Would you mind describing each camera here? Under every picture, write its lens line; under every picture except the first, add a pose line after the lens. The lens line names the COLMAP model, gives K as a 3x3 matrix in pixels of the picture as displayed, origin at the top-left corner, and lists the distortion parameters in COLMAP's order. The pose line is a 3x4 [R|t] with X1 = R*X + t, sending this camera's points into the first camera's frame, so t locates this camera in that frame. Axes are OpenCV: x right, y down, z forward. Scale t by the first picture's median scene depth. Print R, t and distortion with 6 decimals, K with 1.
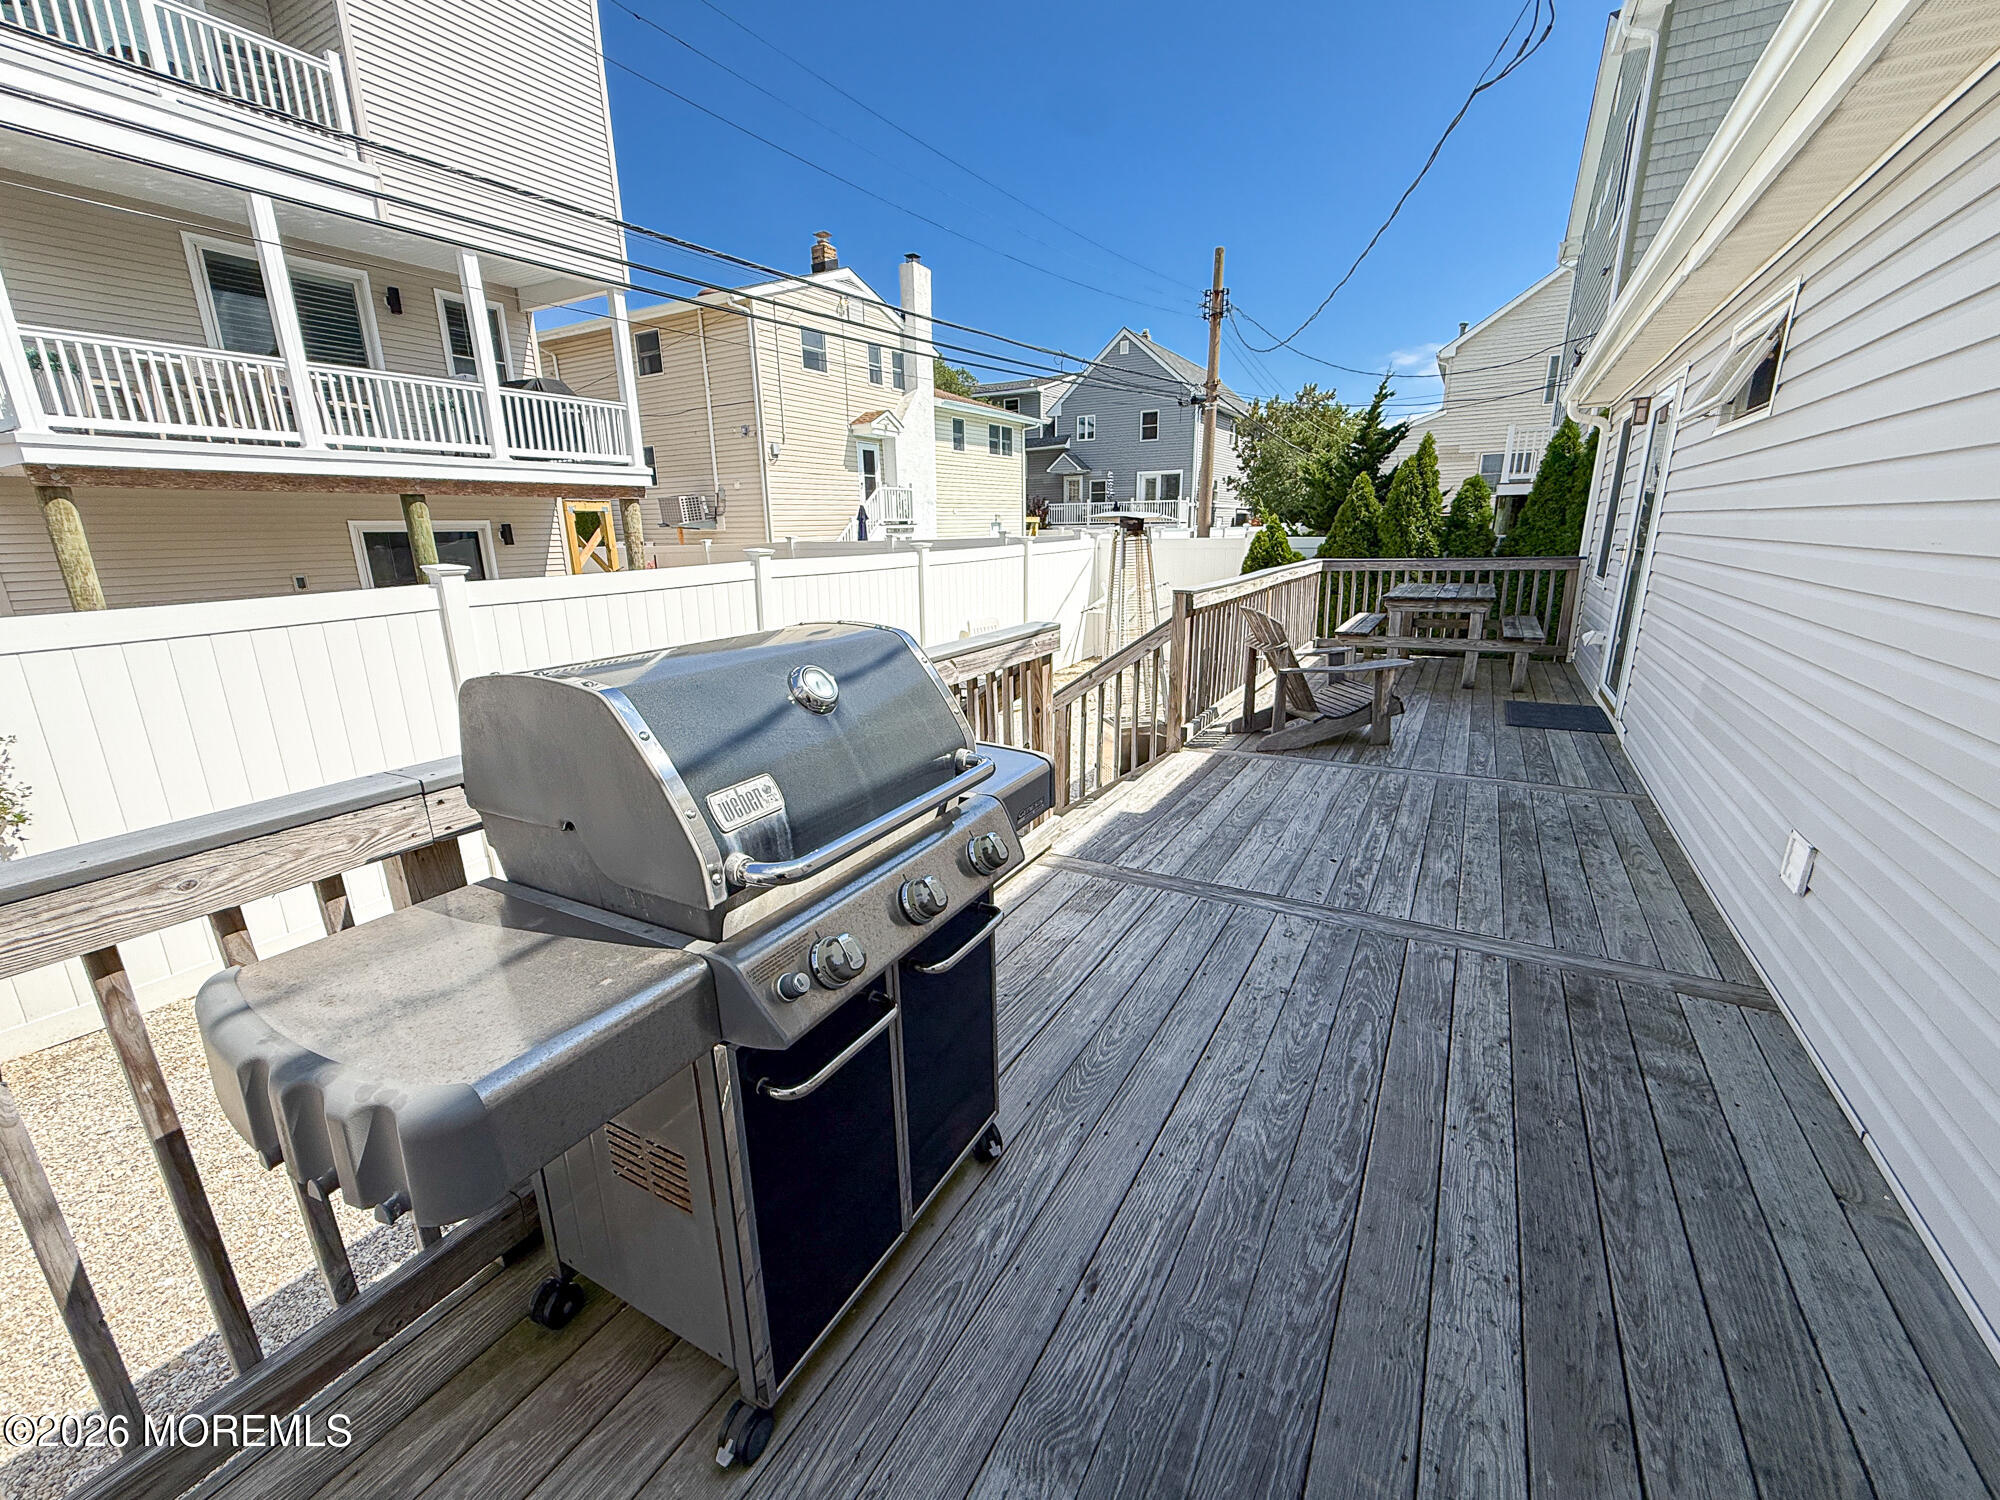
lens RADIAL K [[819.5, 0, 998.5], [0, 819.5, 748.9], [0, 0, 1]] dist [0.001389, 0.000308]
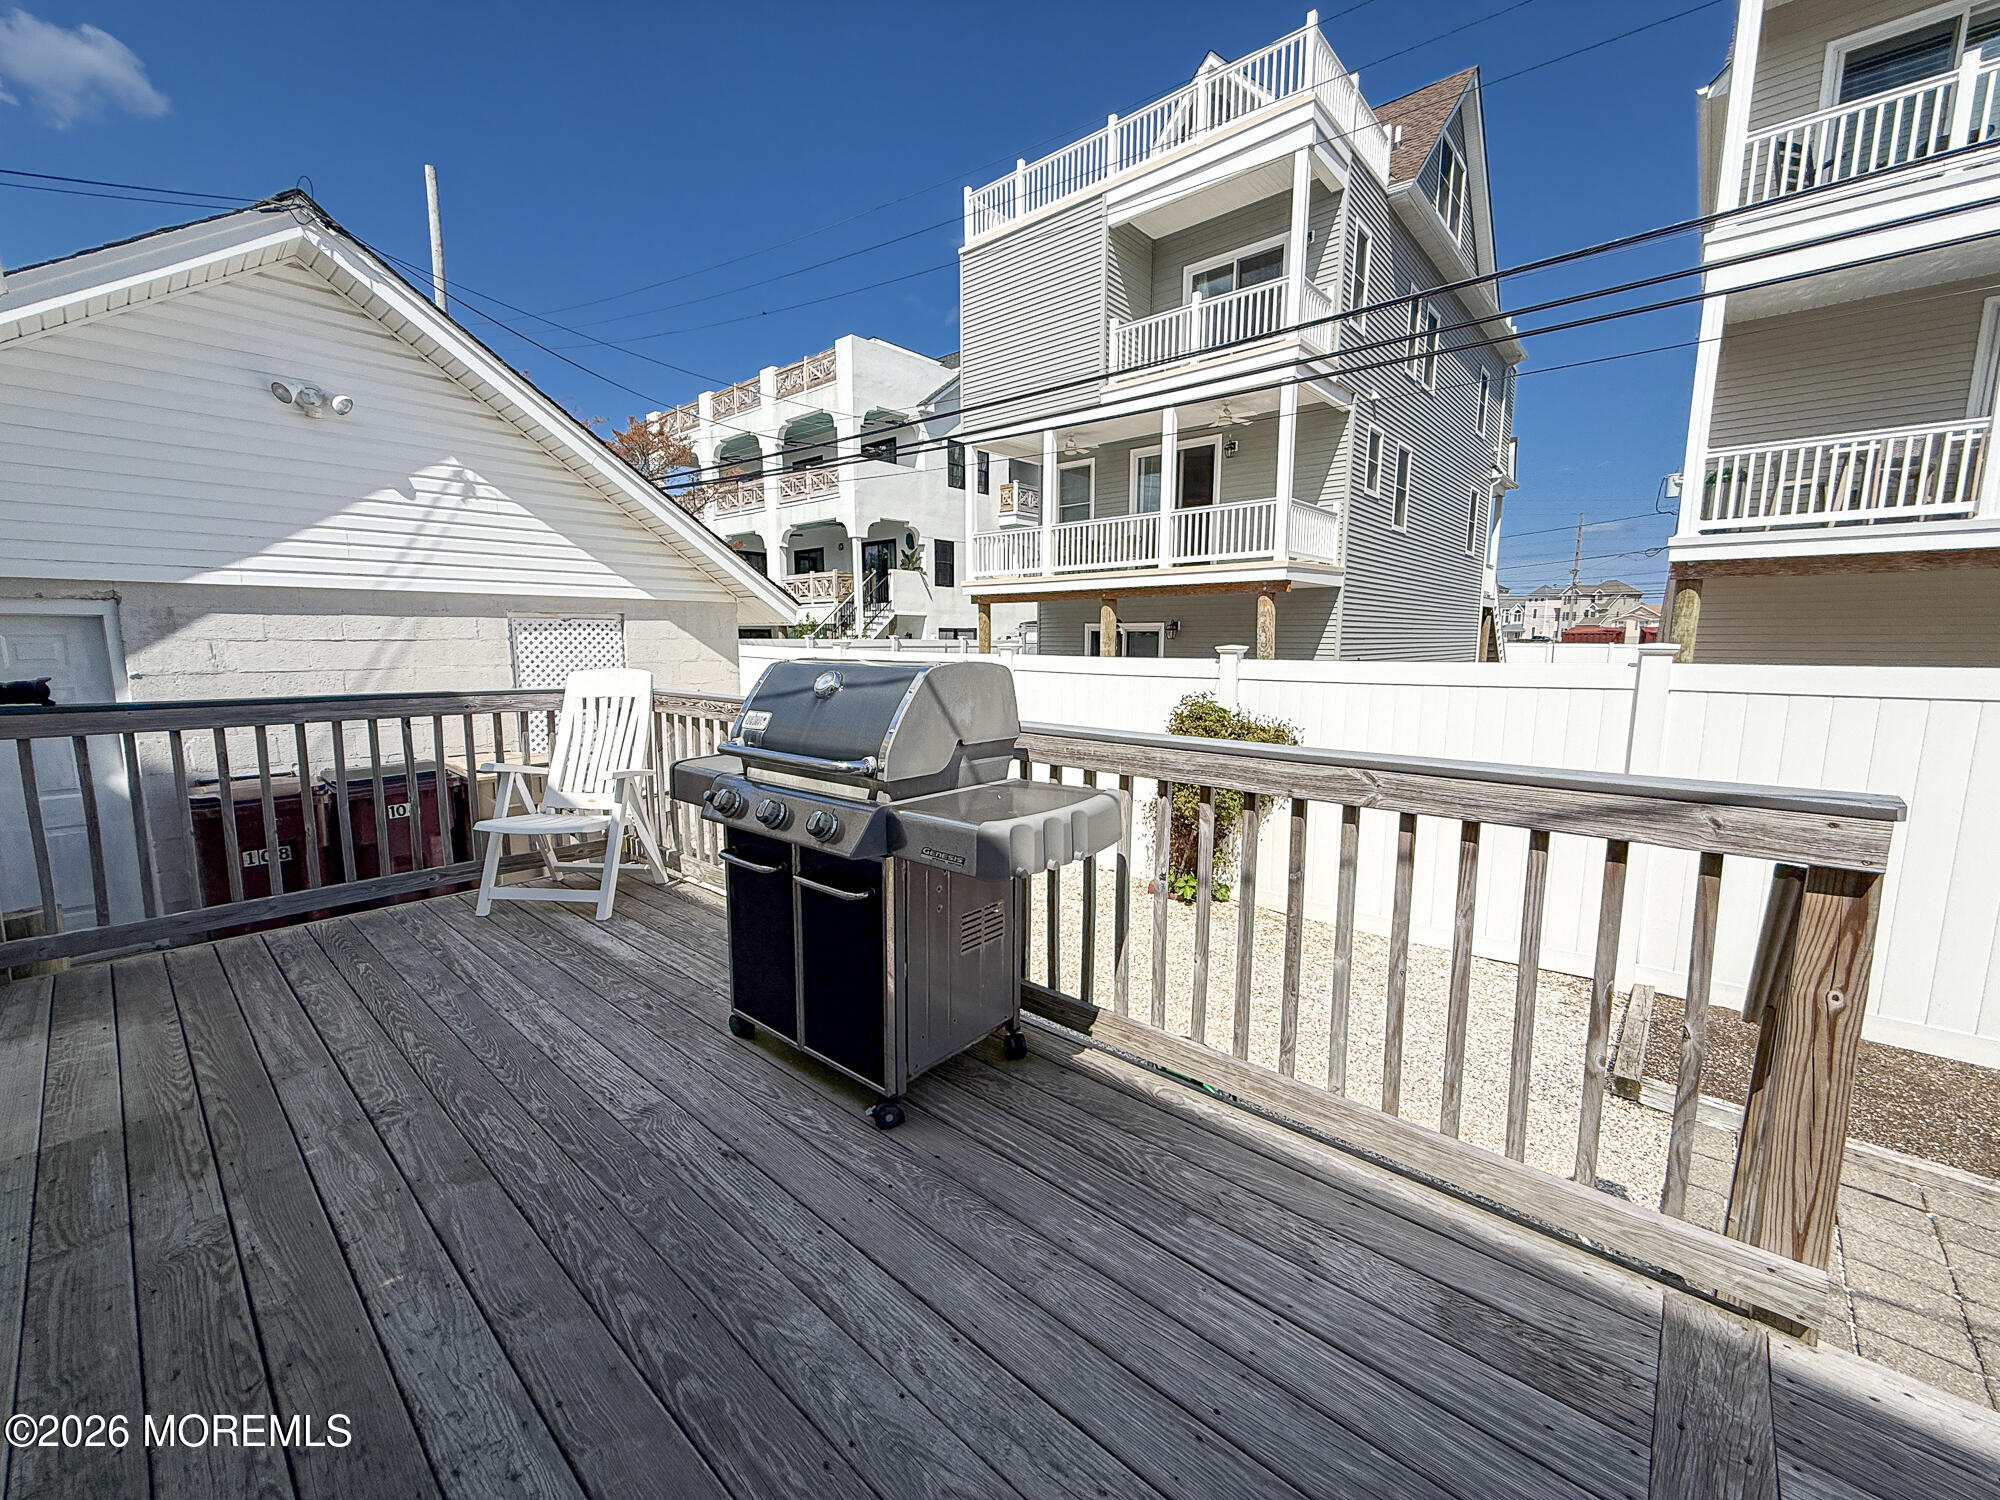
lens RADIAL K [[805.5, 0, 992.8], [0, 805.5, 747.8], [0, 0, 1]] dist [-0.000345, 0.000548]
pose [[-0.211206, 0.149673, -0.965914, 0.318311], [-0.250336, 0.946963, 0.201475, -0.088460], [0.944841, 0.284356, -0.162536, 0.388150]]
